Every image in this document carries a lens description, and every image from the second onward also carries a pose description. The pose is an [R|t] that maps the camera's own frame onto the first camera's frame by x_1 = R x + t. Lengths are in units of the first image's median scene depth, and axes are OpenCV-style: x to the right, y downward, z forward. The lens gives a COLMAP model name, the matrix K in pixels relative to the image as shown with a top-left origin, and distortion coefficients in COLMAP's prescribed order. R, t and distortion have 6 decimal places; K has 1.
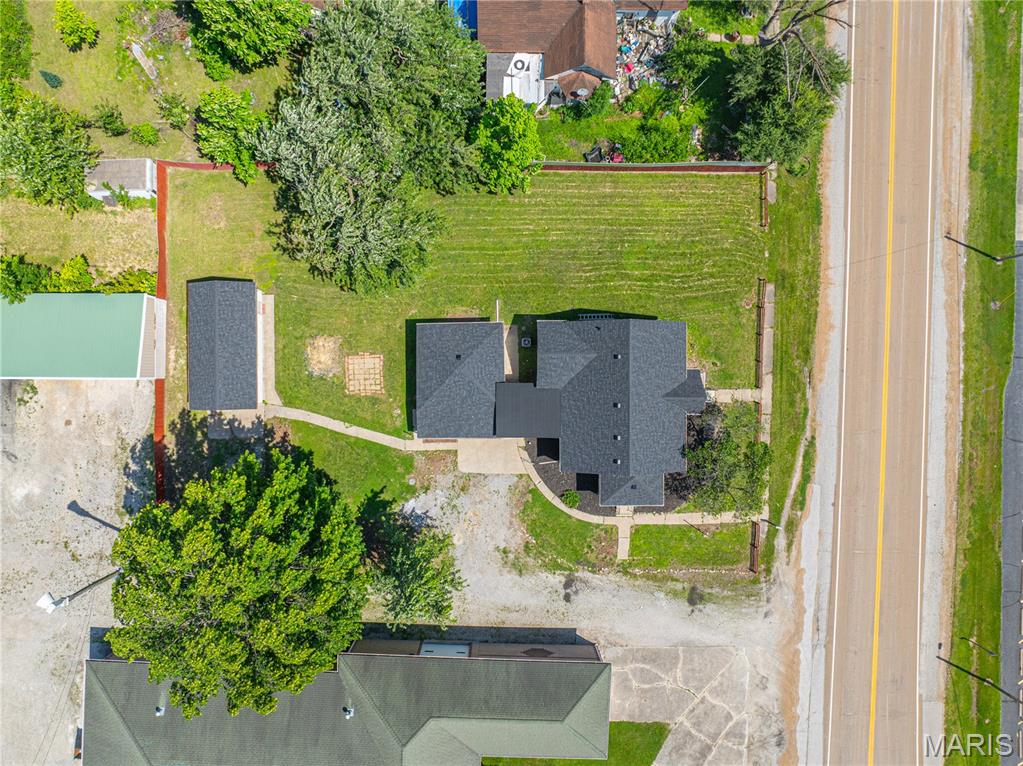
lens RADIAL K [[718.6, 0, 511.5], [0, 718.6, 383.0], [0, 0, 1]] dist [-0.035797, -0.002937]
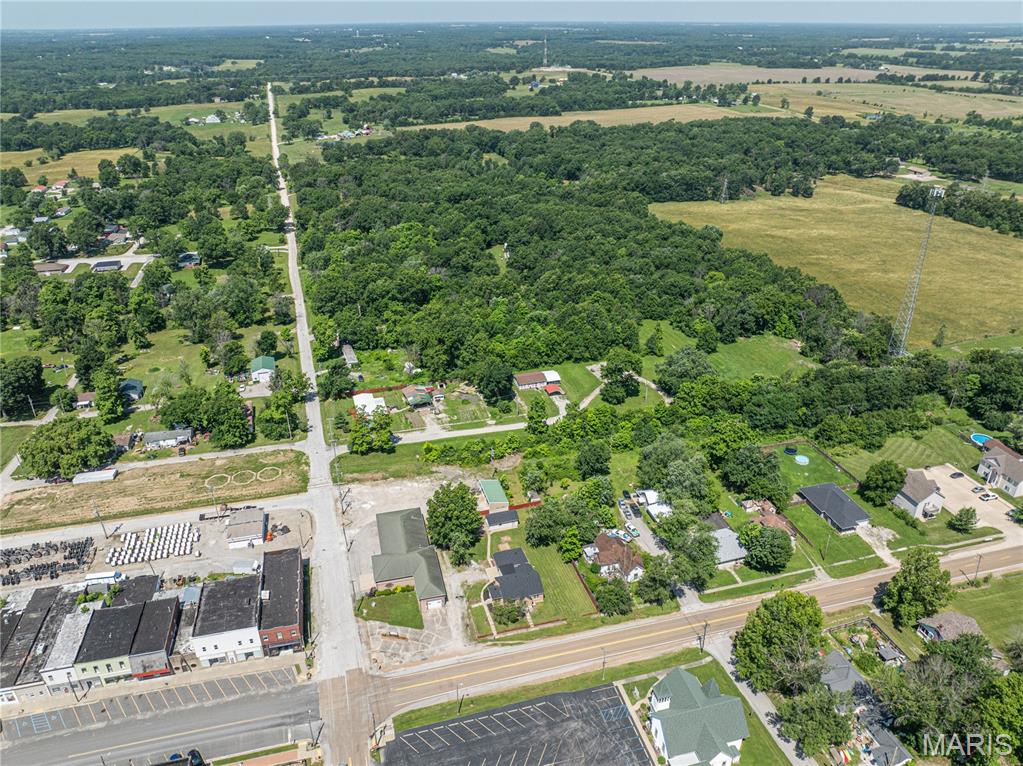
lens RADIAL K [[712.8, 0, 511.5], [0, 712.8, 383.0], [0, 0, 1]] dist [-0.031154, -0.000166]
pose [[0.287933, 0.423684, -0.858828, 2.582785], [-0.957650, 0.126475, -0.258670, 0.788719], [-0.000974, 0.896937, 0.442158, -1.367671]]
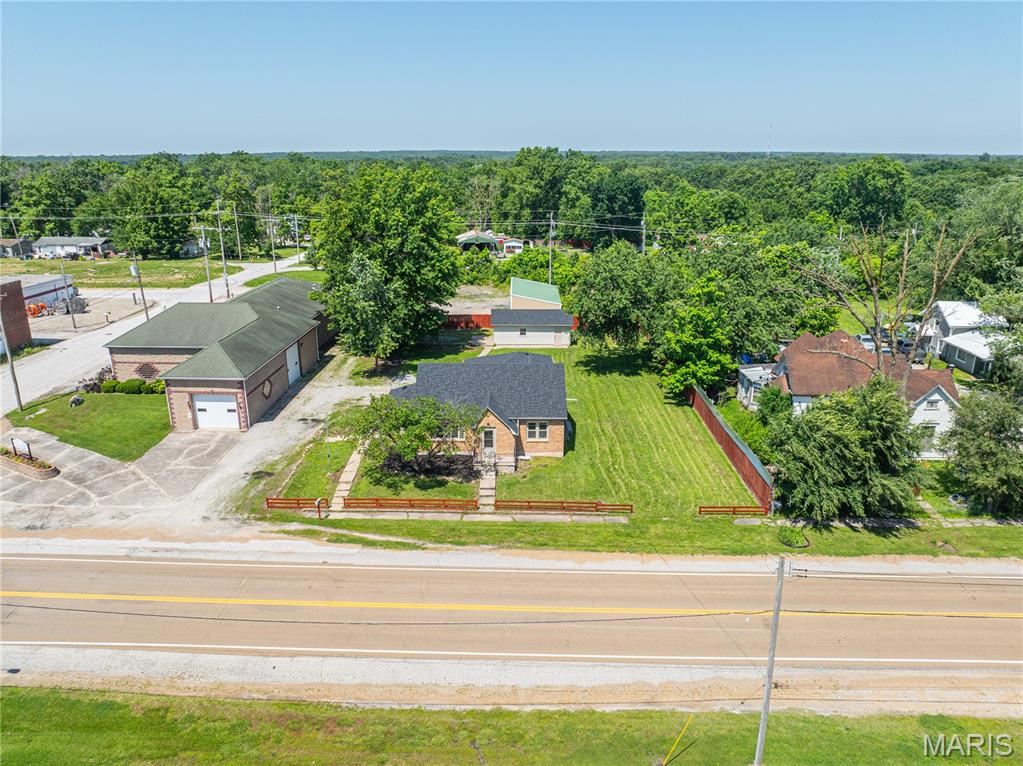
lens RADIAL K [[718.6, 0, 511.5], [0, 718.6, 383.0], [0, 0, 1]] dist [-0.035797, -0.002937]
pose [[-0.005405, 0.291598, -0.956526, 1.078214], [-0.999955, -0.009013, 0.002902, -0.011761], [-0.007774, 0.956499, 0.291634, 0.636475]]
